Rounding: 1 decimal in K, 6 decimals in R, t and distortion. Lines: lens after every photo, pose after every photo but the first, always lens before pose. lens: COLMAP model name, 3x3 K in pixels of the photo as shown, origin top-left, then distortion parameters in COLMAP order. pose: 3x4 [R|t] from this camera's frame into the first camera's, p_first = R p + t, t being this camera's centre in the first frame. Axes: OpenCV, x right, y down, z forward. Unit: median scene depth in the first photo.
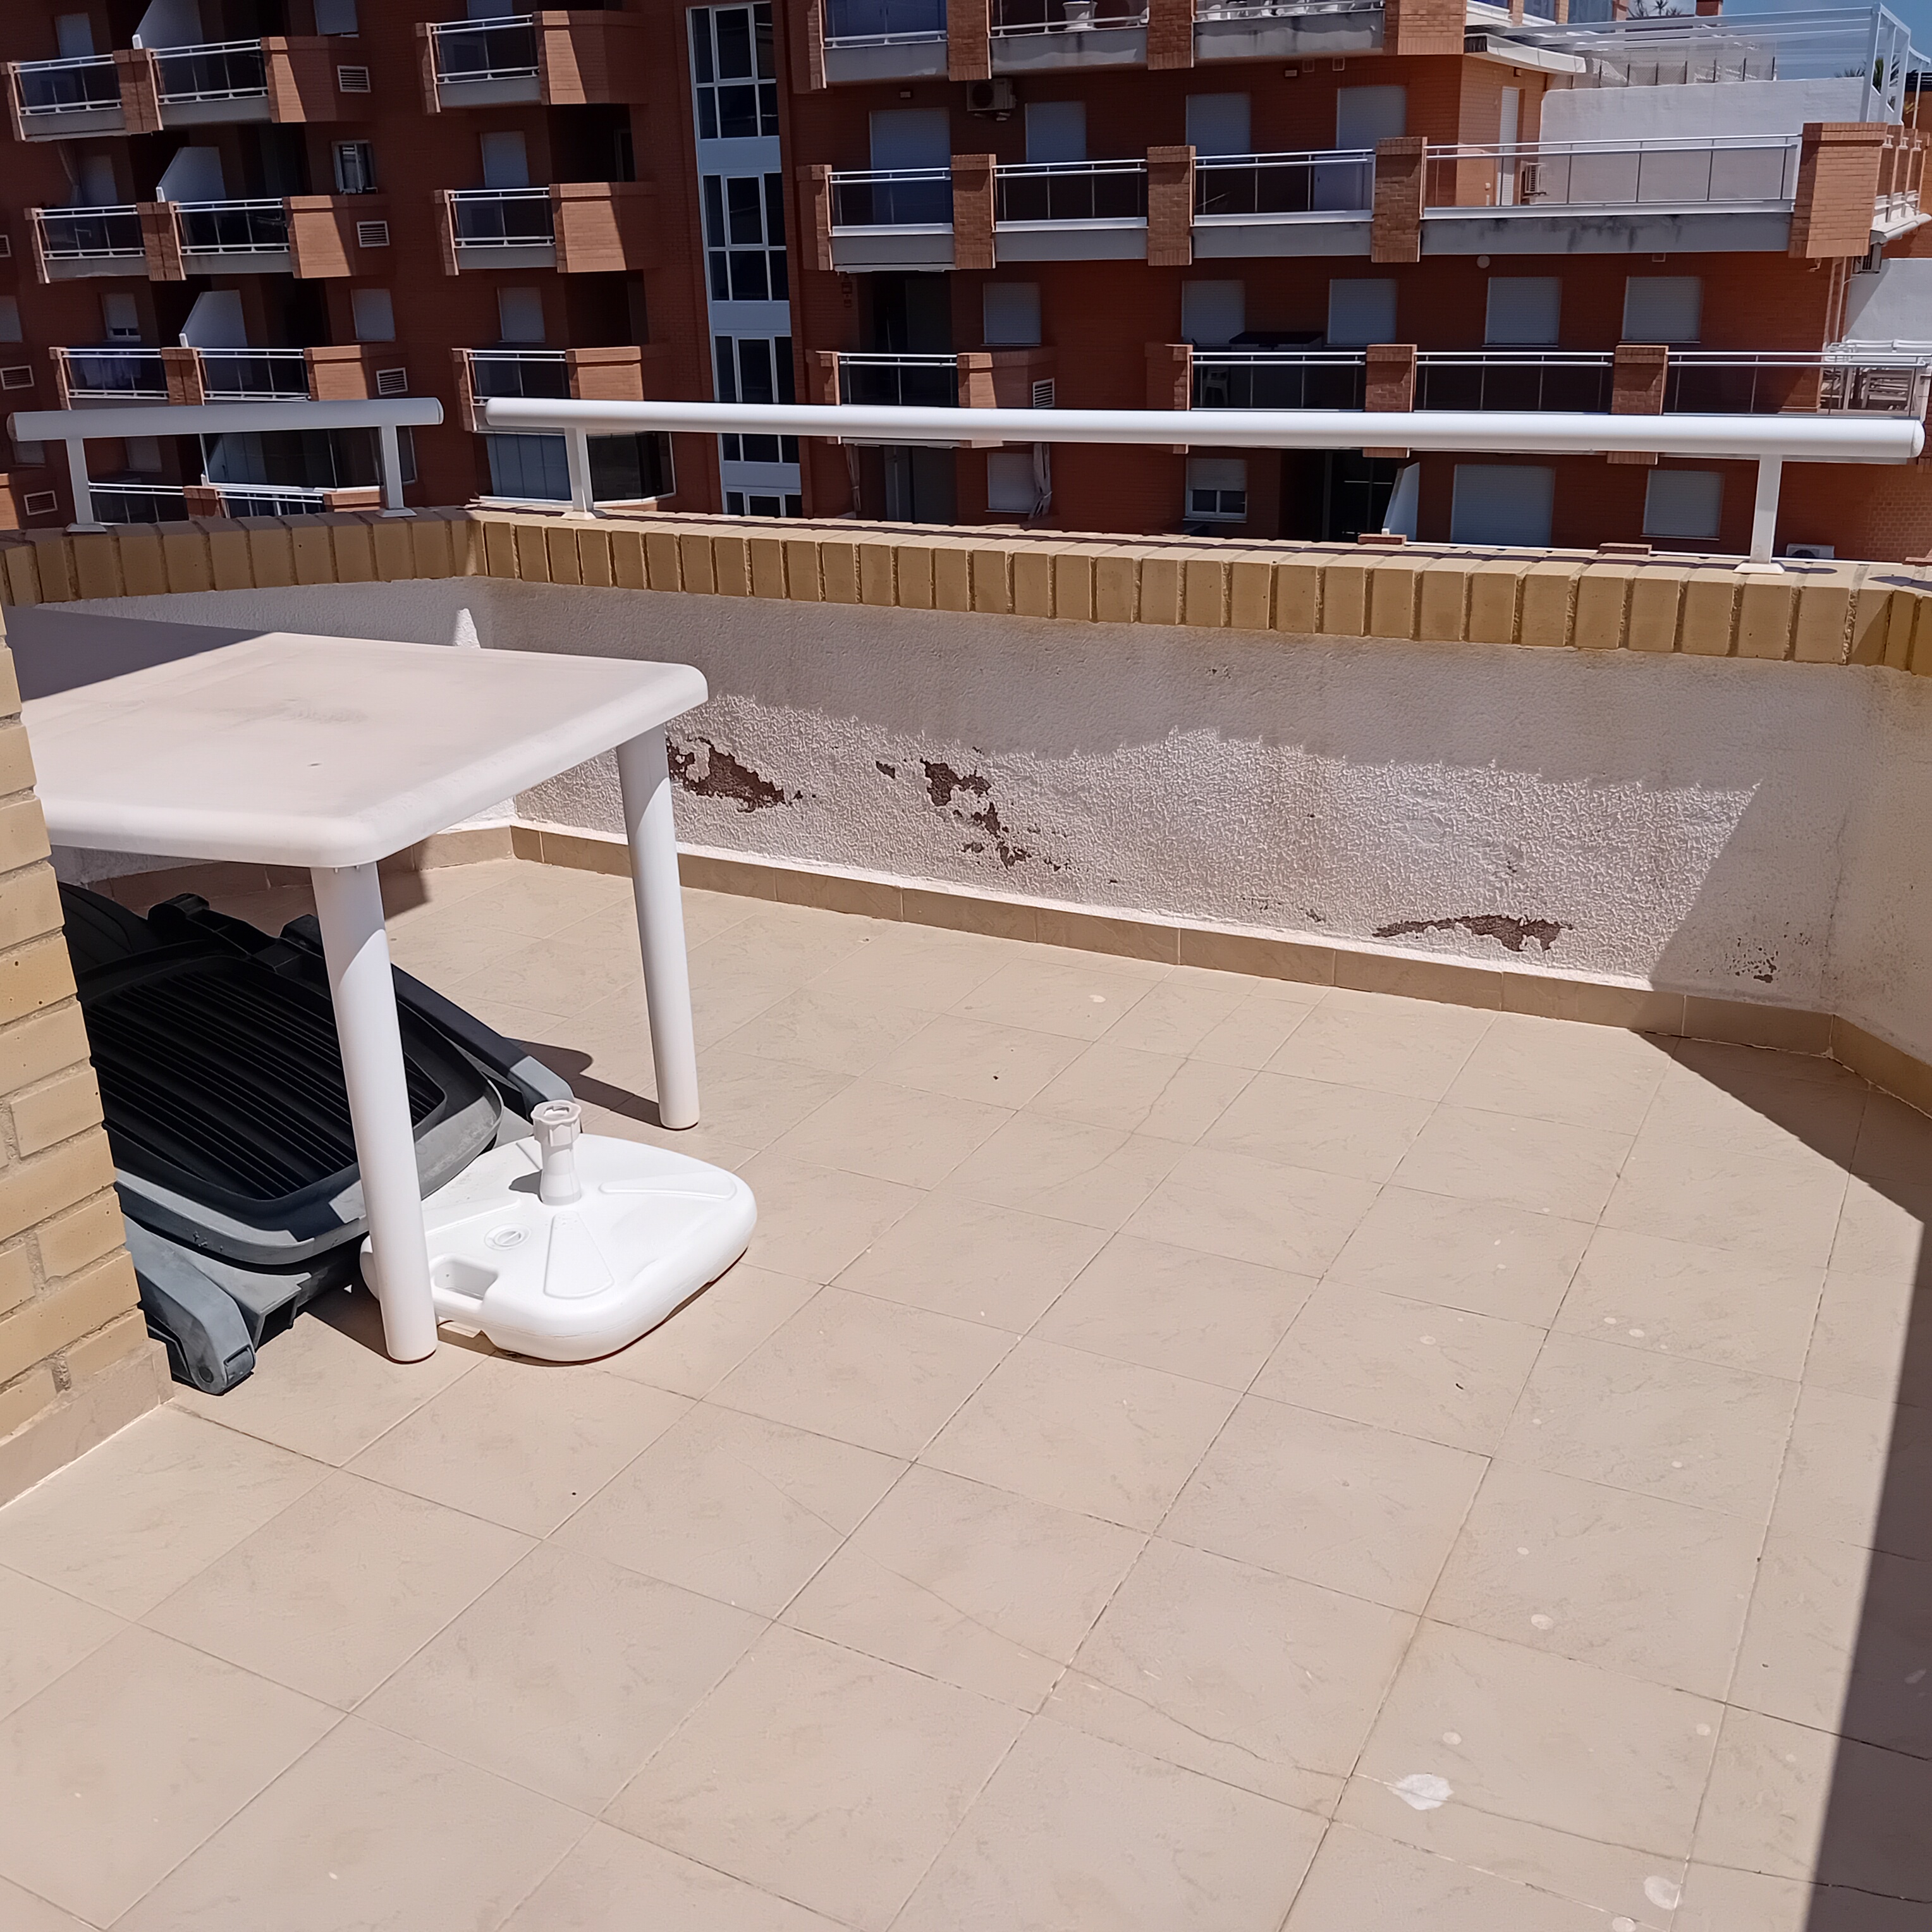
lens RADIAL K [[1987.2, 0, 966.9], [0, 1987.2, 974.8], [0, 0, 1]] dist [0.078645, -0.174947]
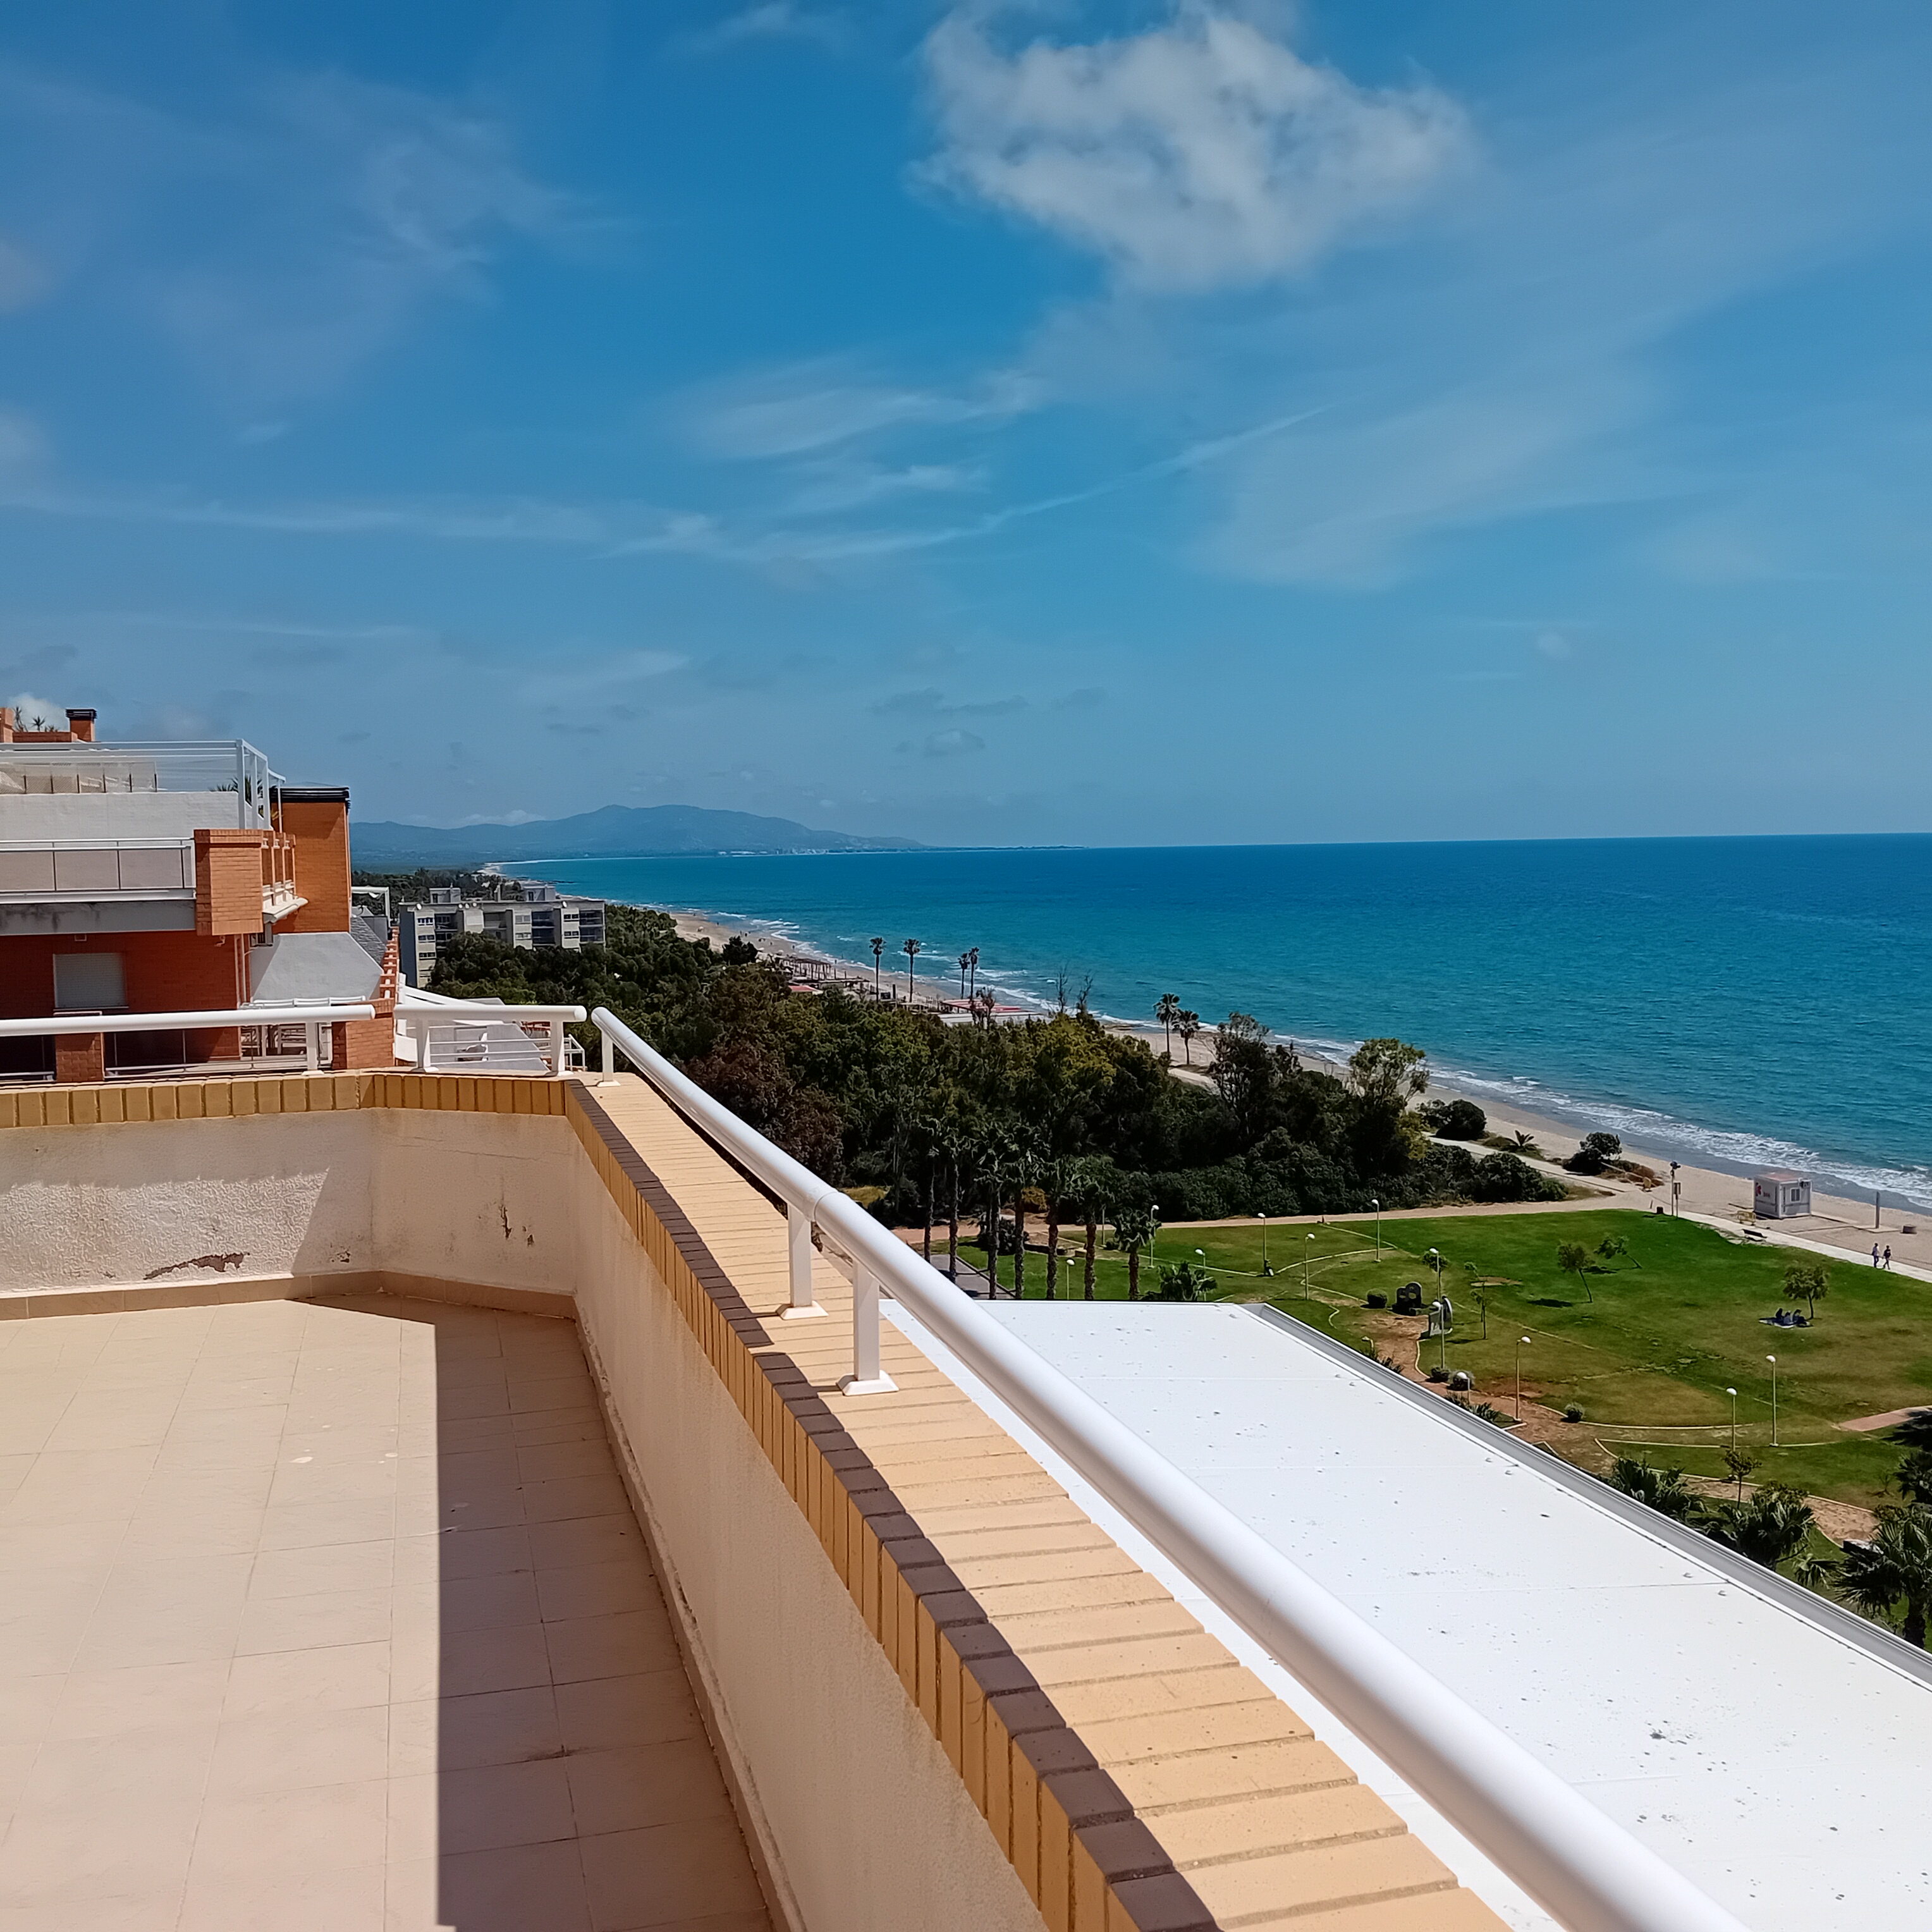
lens RADIAL K [[2001.5, 0, 961.4], [0, 2001.5, 991.4], [0, 0, 1]] dist [0.165865, -0.450961]
pose [[0.737816, -0.032359, 0.674226, -0.066426], [0.240231, 0.946039, -0.217484, 0.042374], [-0.630806, 0.322433, 0.705776, -0.120726]]
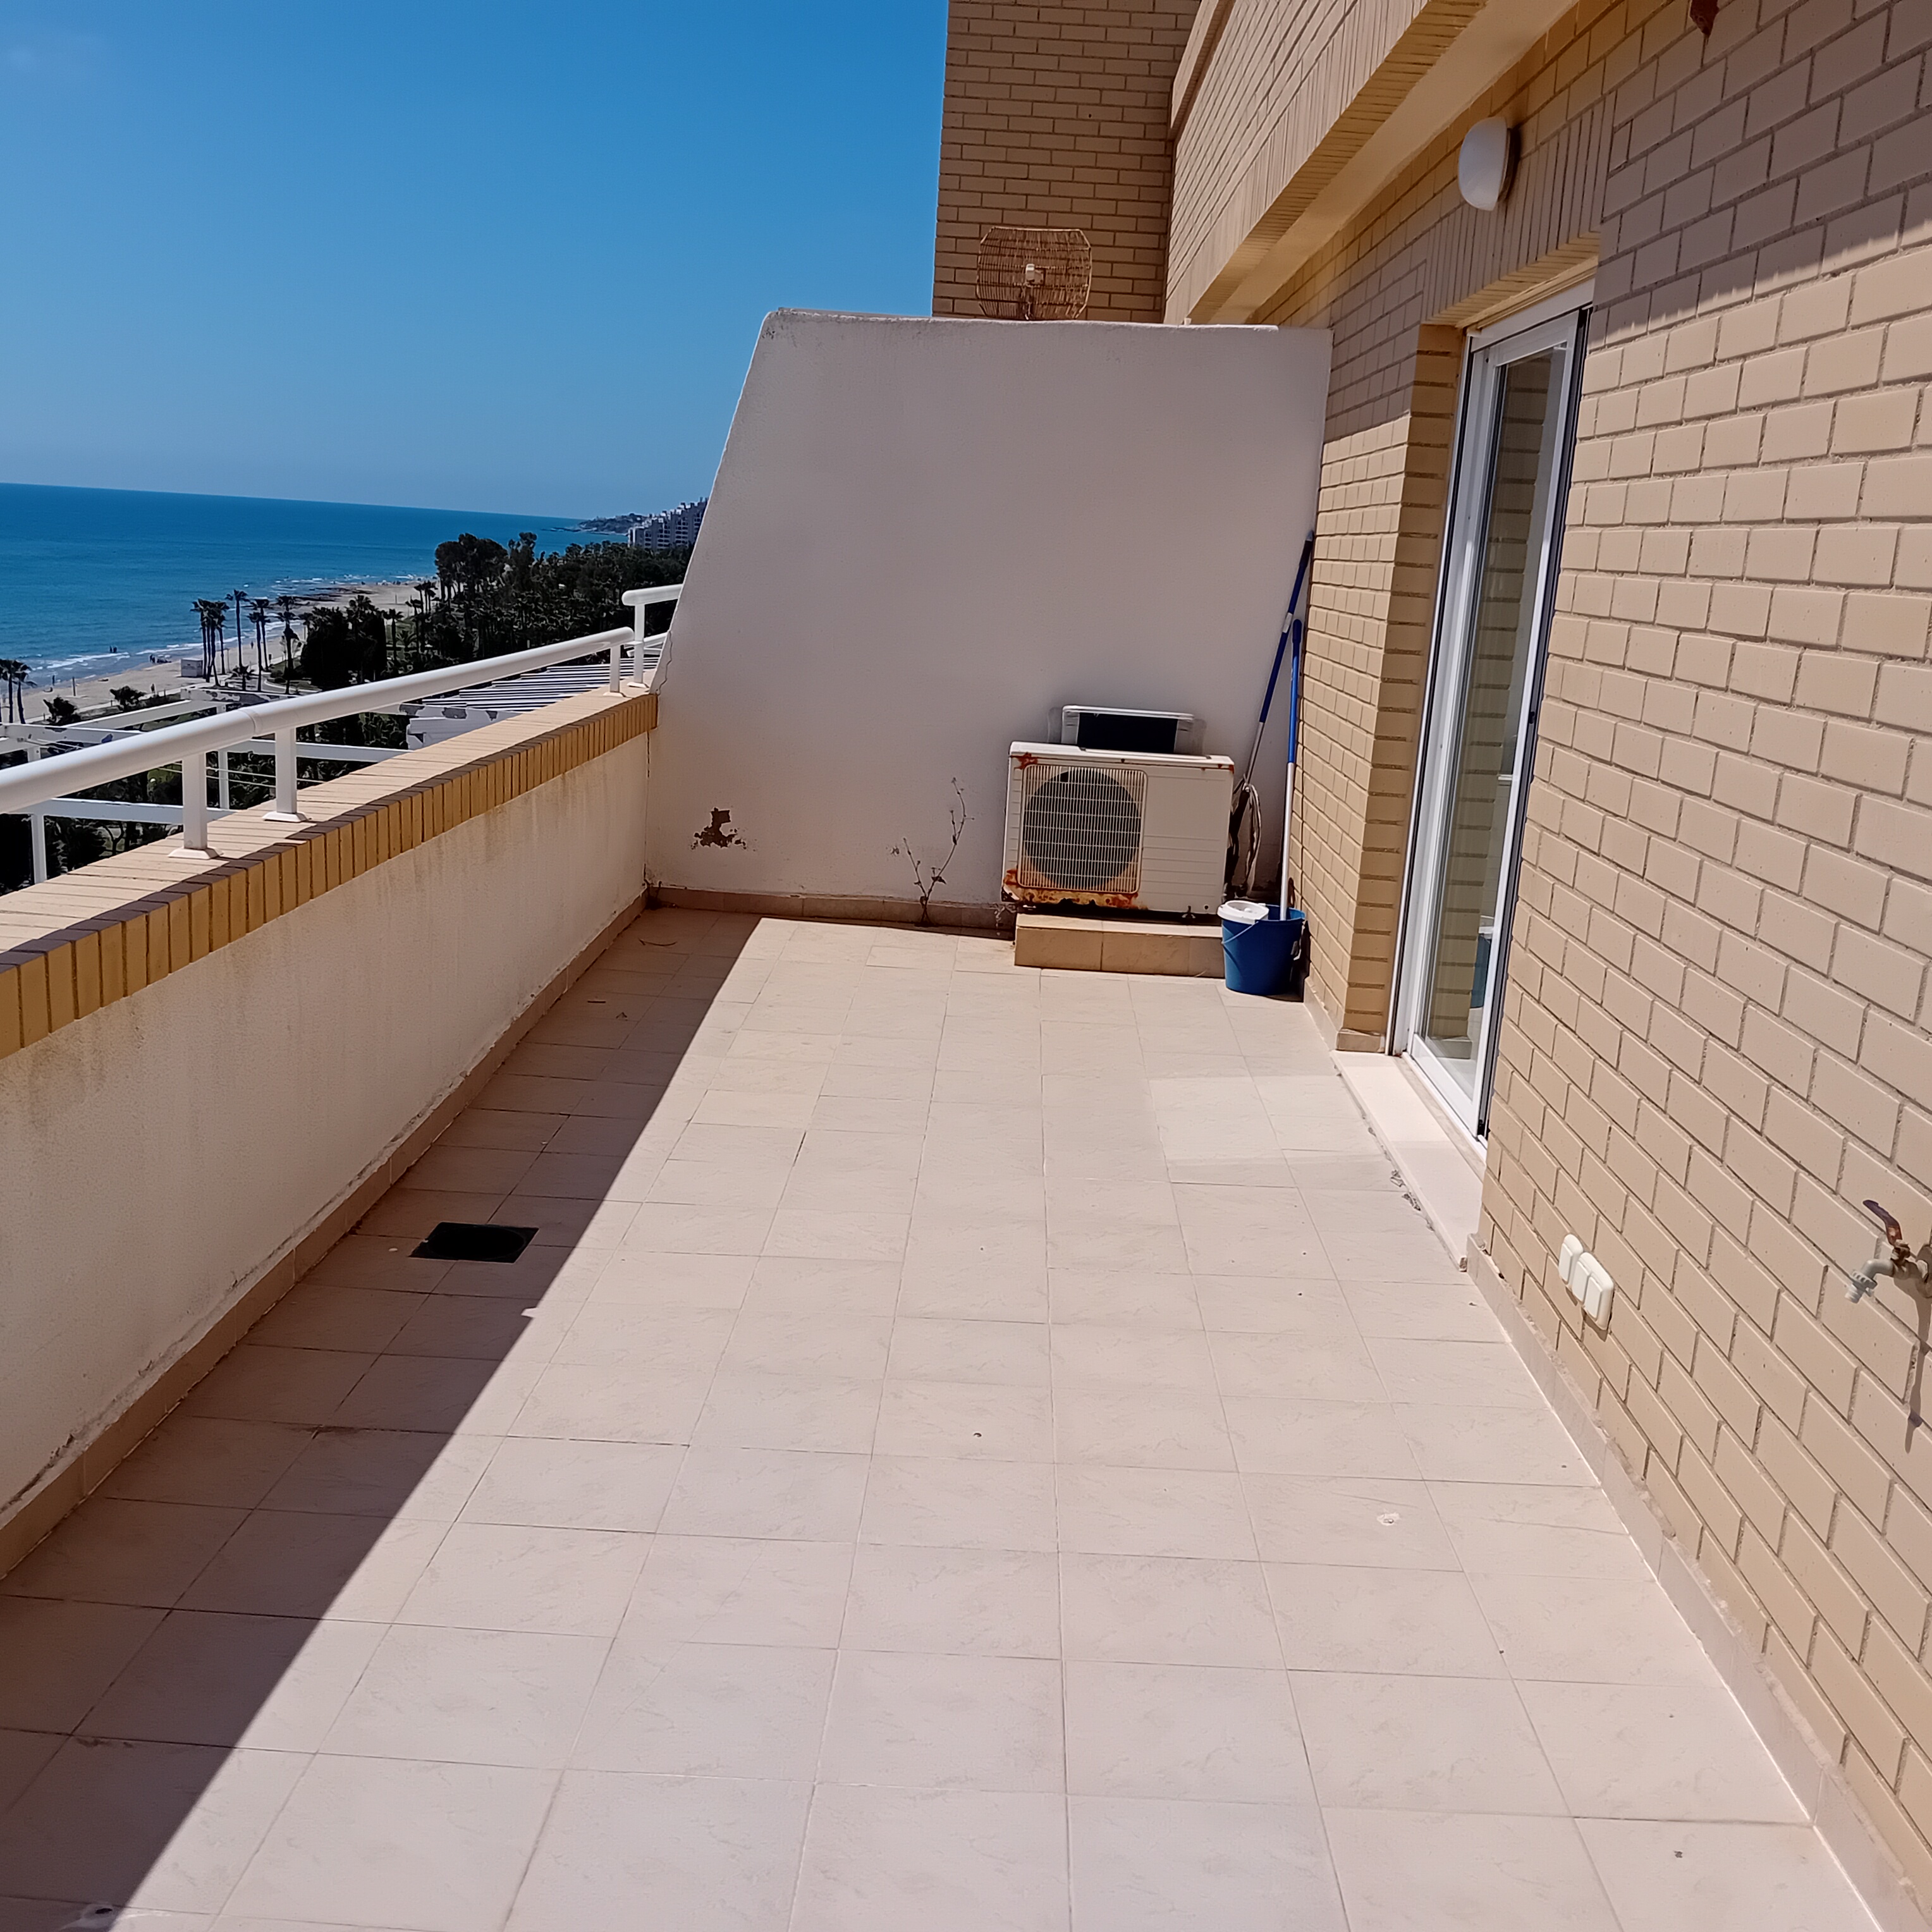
lens RADIAL K [[1979.0, 0, 978.6], [0, 1979.0, 981.3], [0, 0, 1]] dist [0.150792, -0.425611]
pose [[-0.896131, 0.070249, -0.438194, 0.017669], [-0.192900, 0.827580, 0.527164, -0.039120], [0.399673, 0.556935, -0.728069, 0.093780]]
